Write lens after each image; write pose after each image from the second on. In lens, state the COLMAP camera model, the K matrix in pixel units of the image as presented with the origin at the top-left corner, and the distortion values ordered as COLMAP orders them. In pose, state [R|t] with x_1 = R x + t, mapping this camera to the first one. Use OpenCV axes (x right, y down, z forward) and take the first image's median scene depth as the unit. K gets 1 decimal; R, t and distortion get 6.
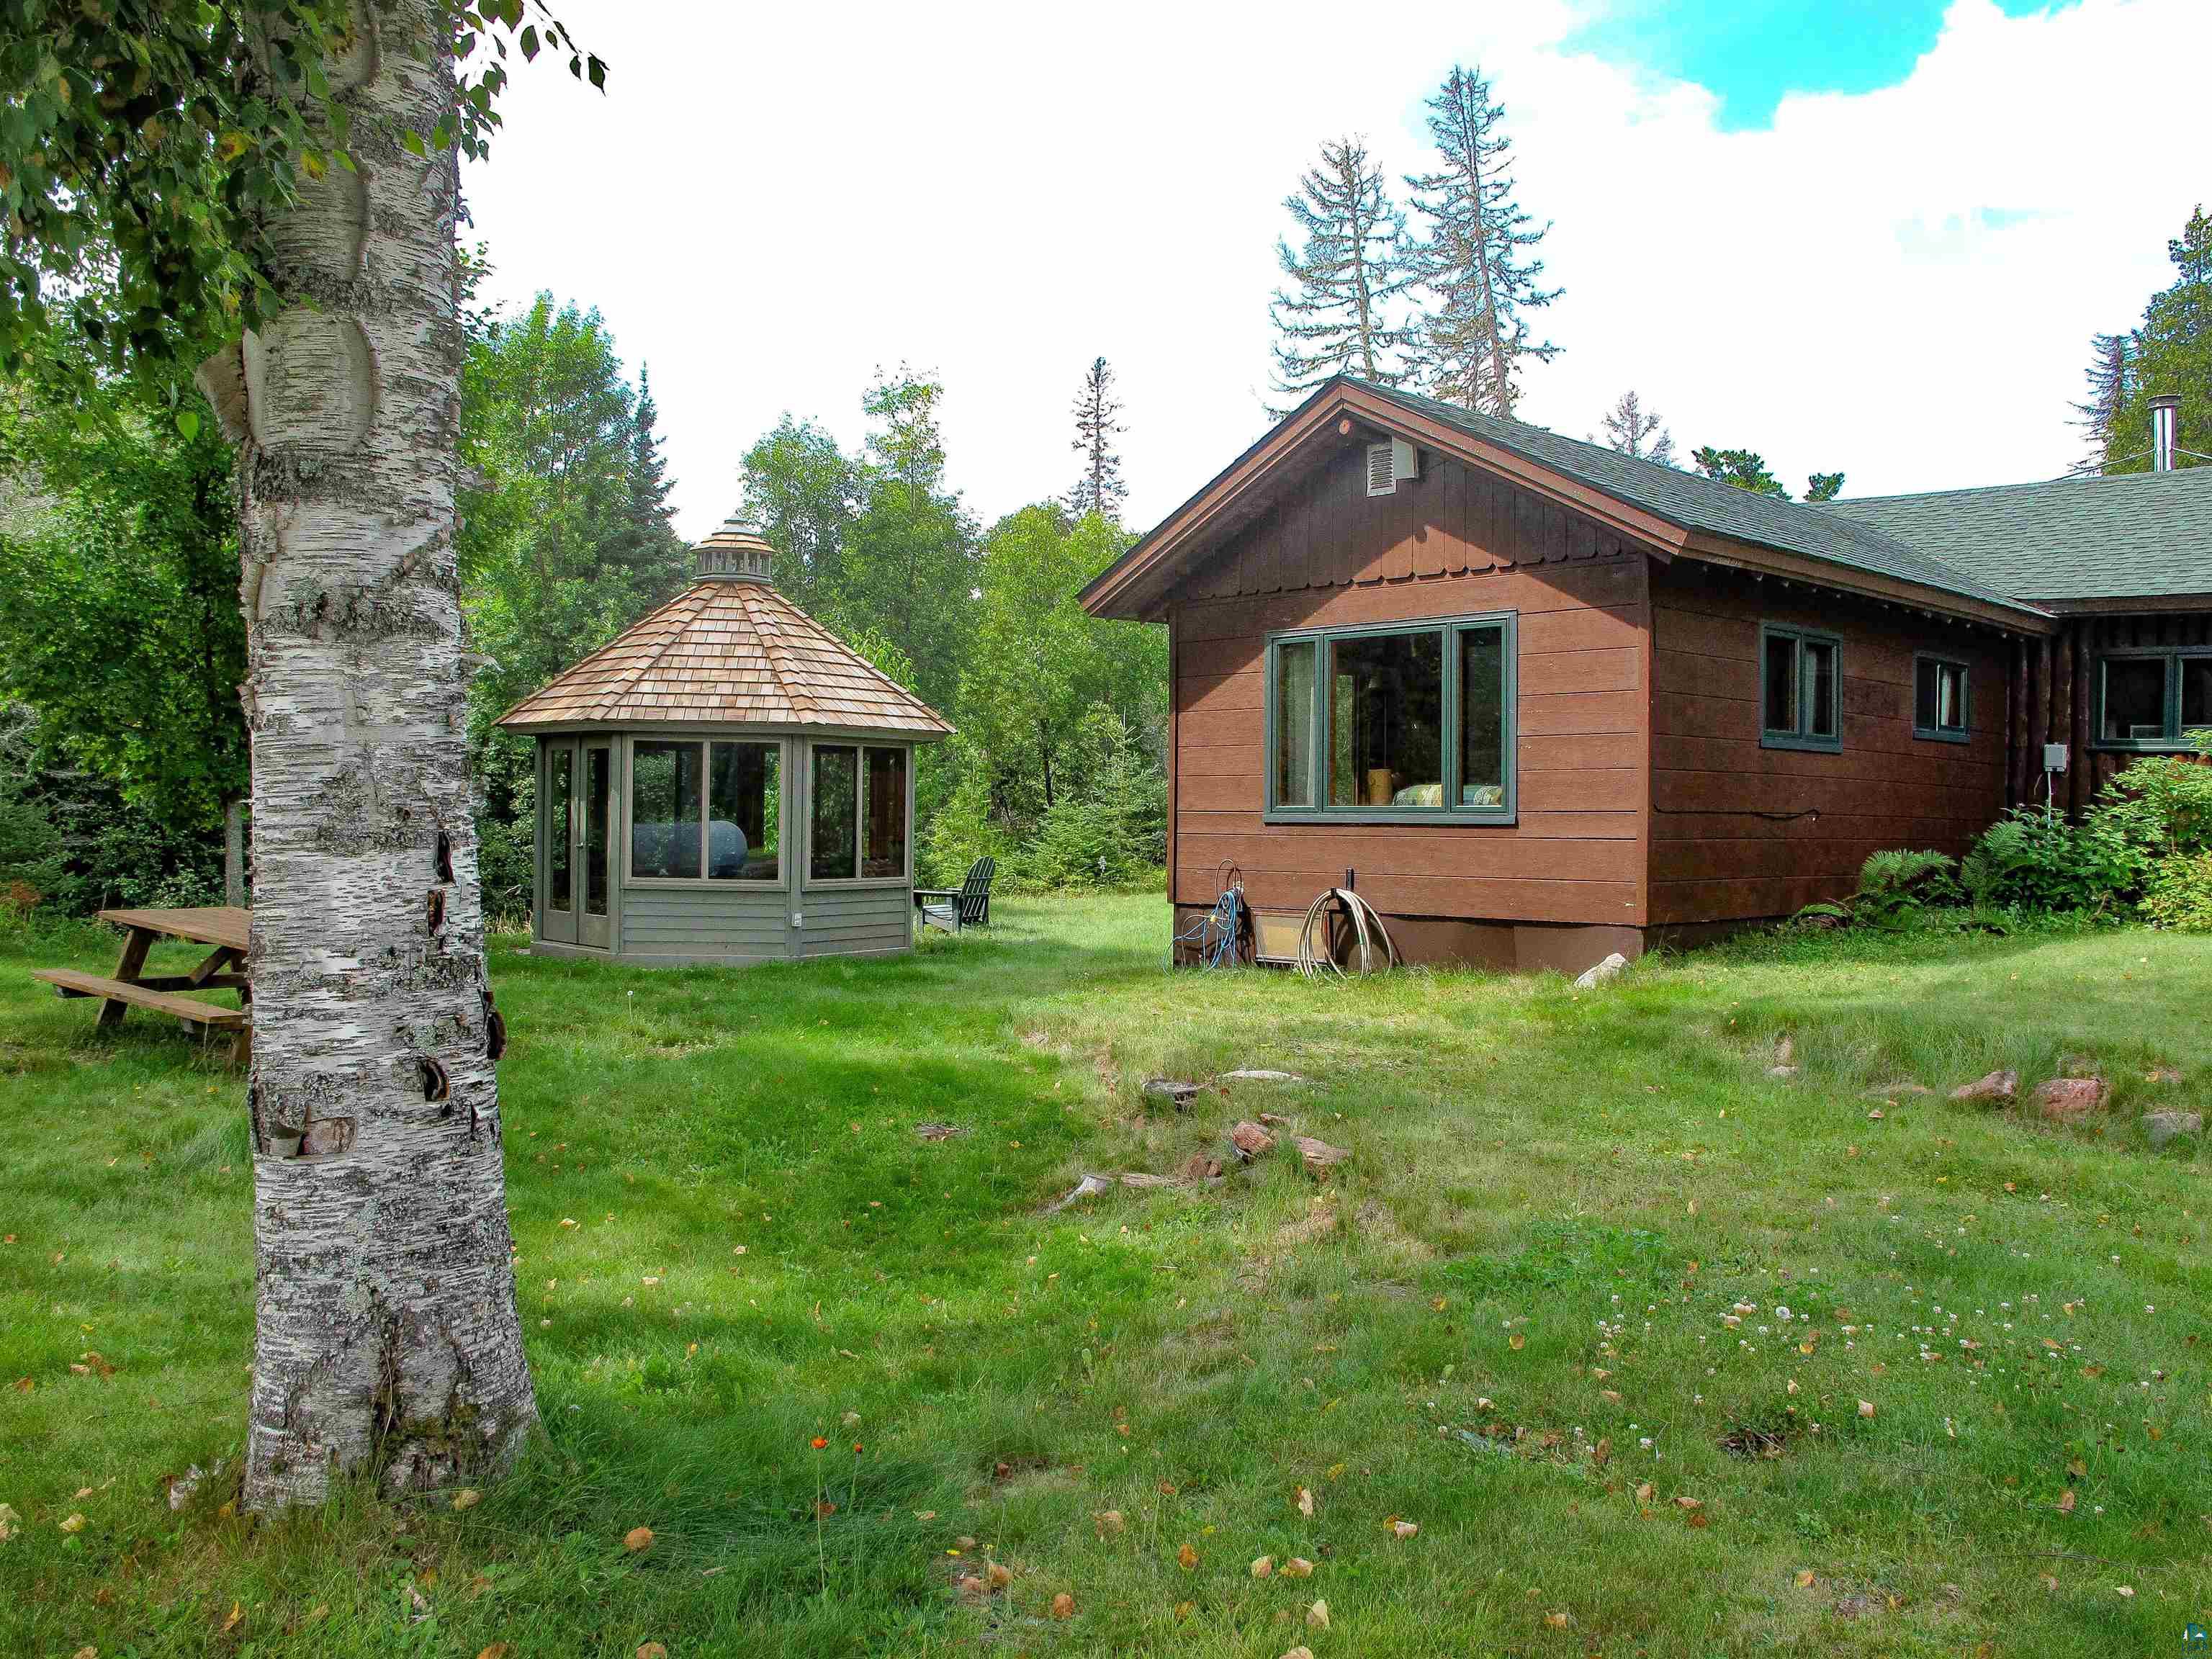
lens RADIAL K [[1857.2, 0, 1105.3], [0, 1857.2, 830.7], [0, 0, 1]] dist [-0.132179, 0.091029]
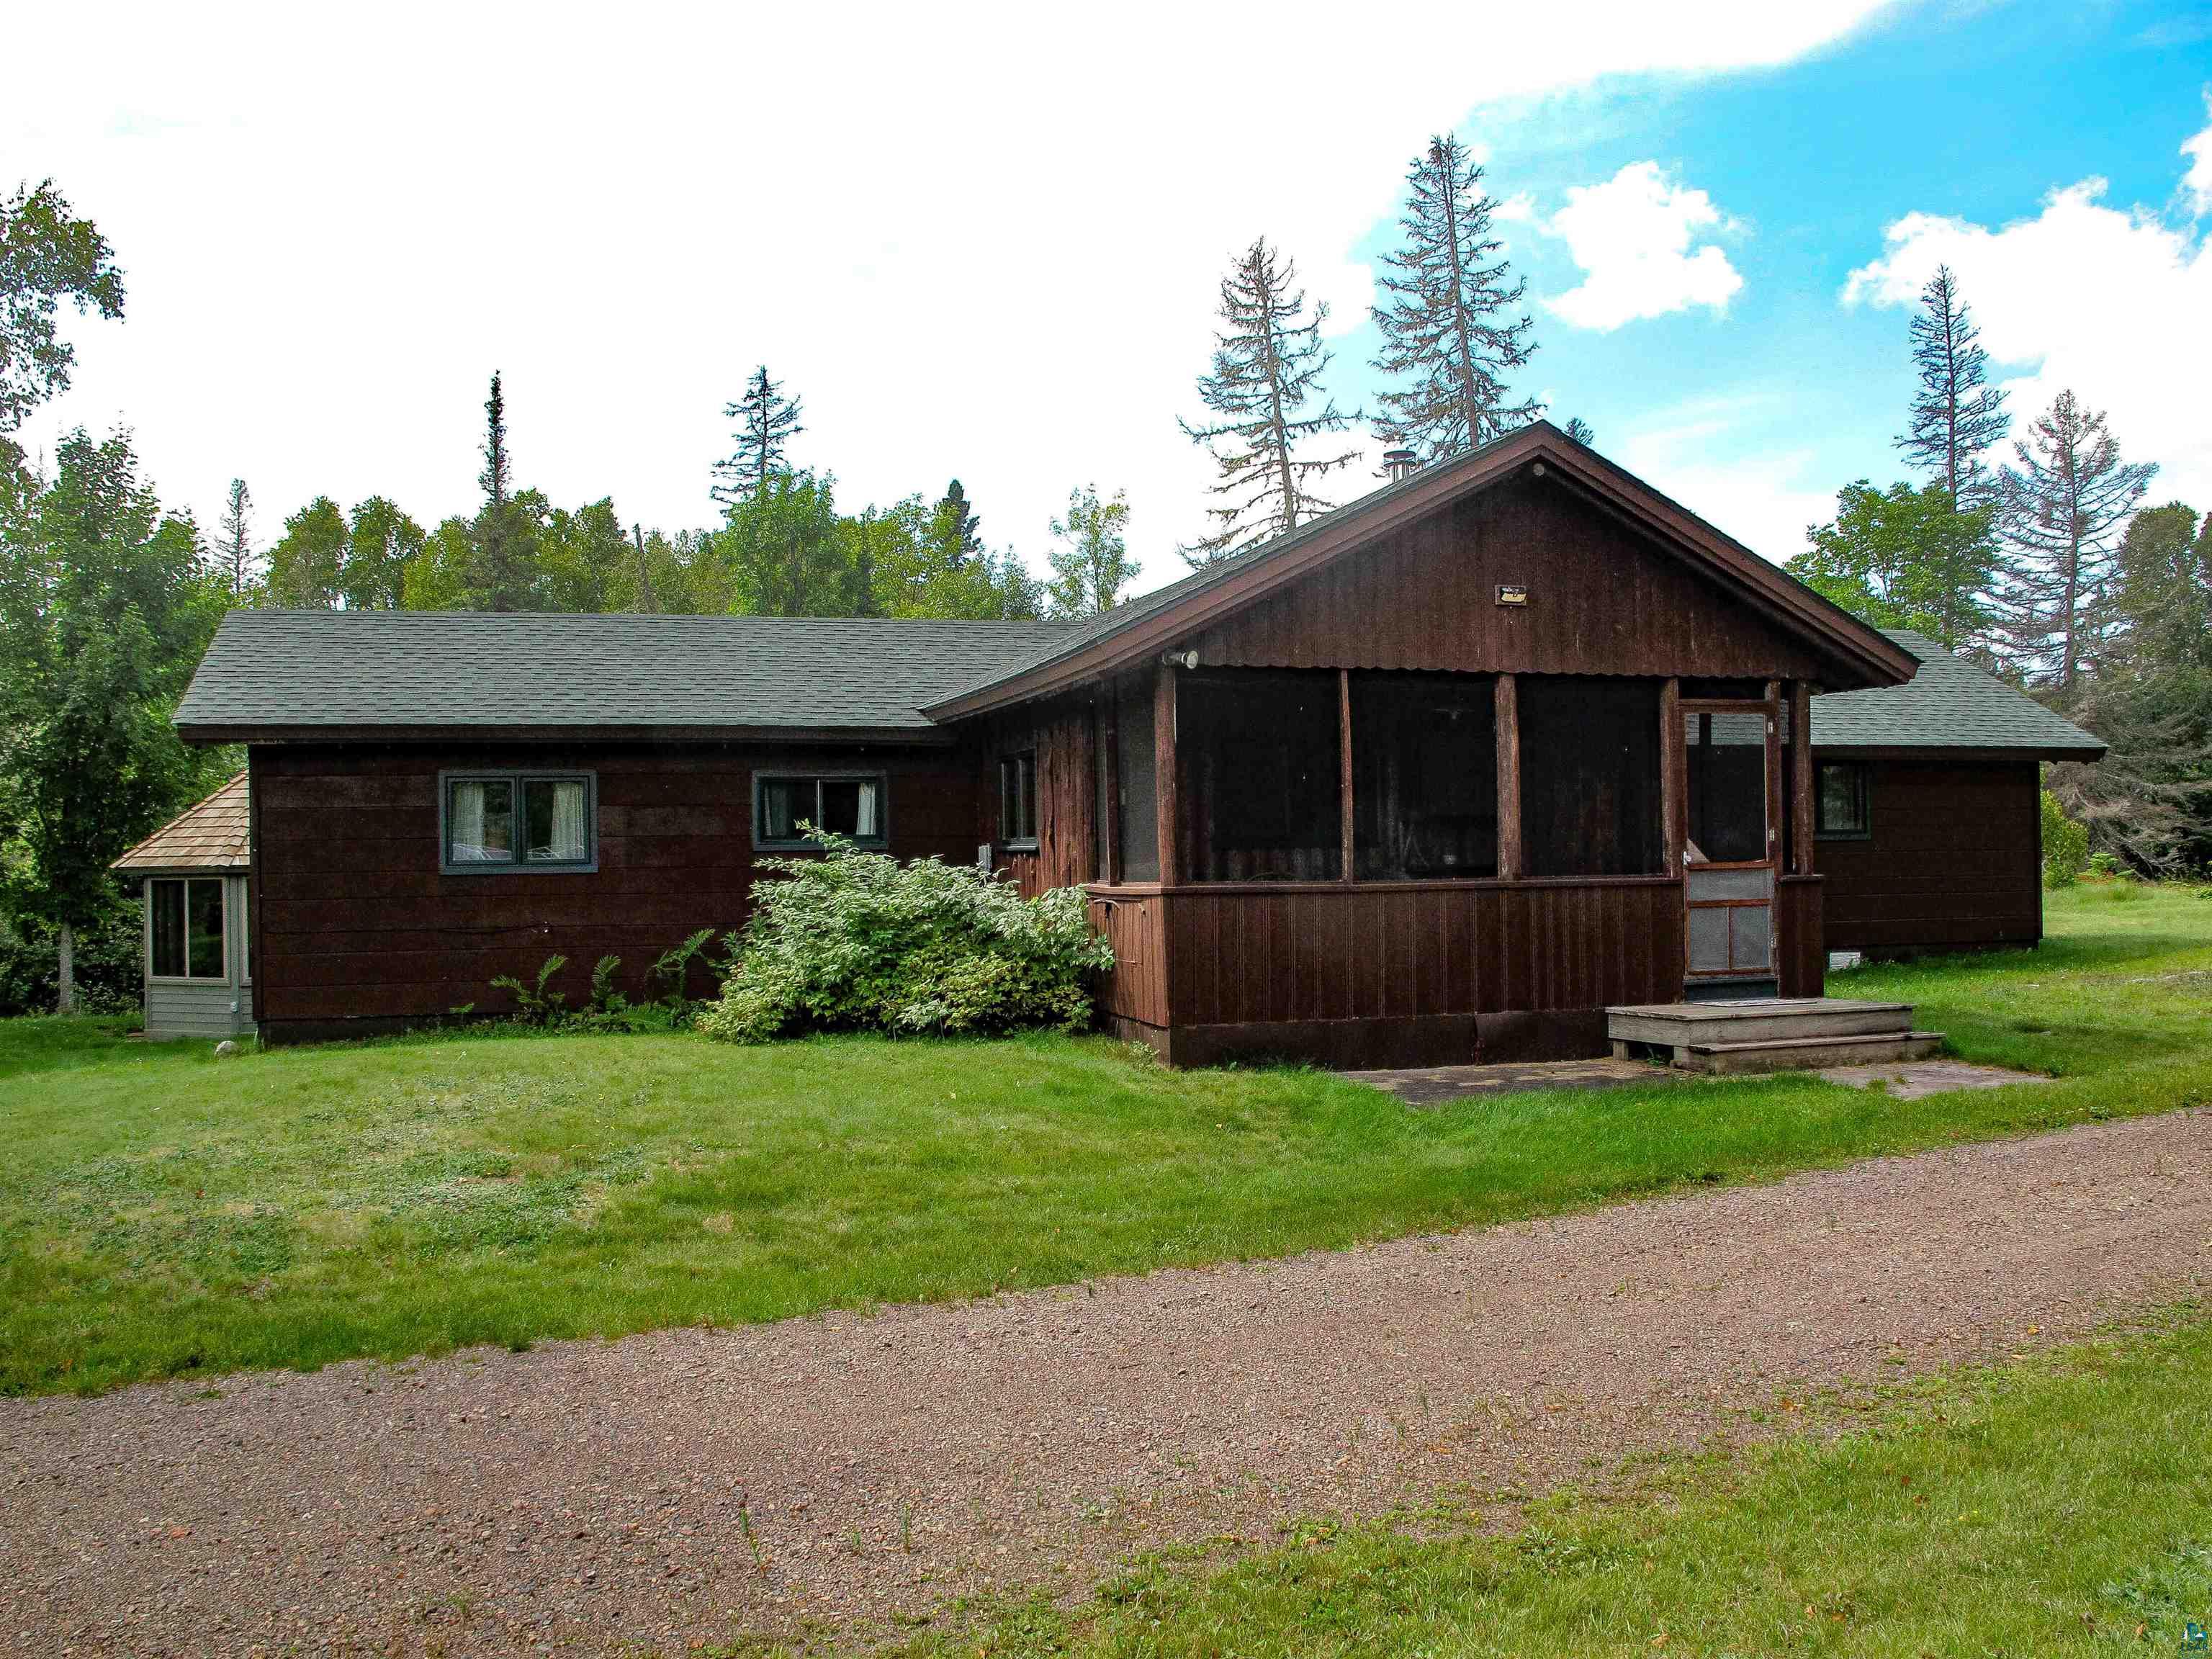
lens RADIAL K [[1857.2, 0, 1109.6], [0, 1857.2, 835.0], [0, 0, 1]] dist [-0.132179, 0.091029]
pose [[0.894068, -0.041241, -0.446029, 0.506449], [0.026861, 0.998897, -0.038517, -0.004975], [0.447125, 0.022456, 0.894190, 0.035208]]
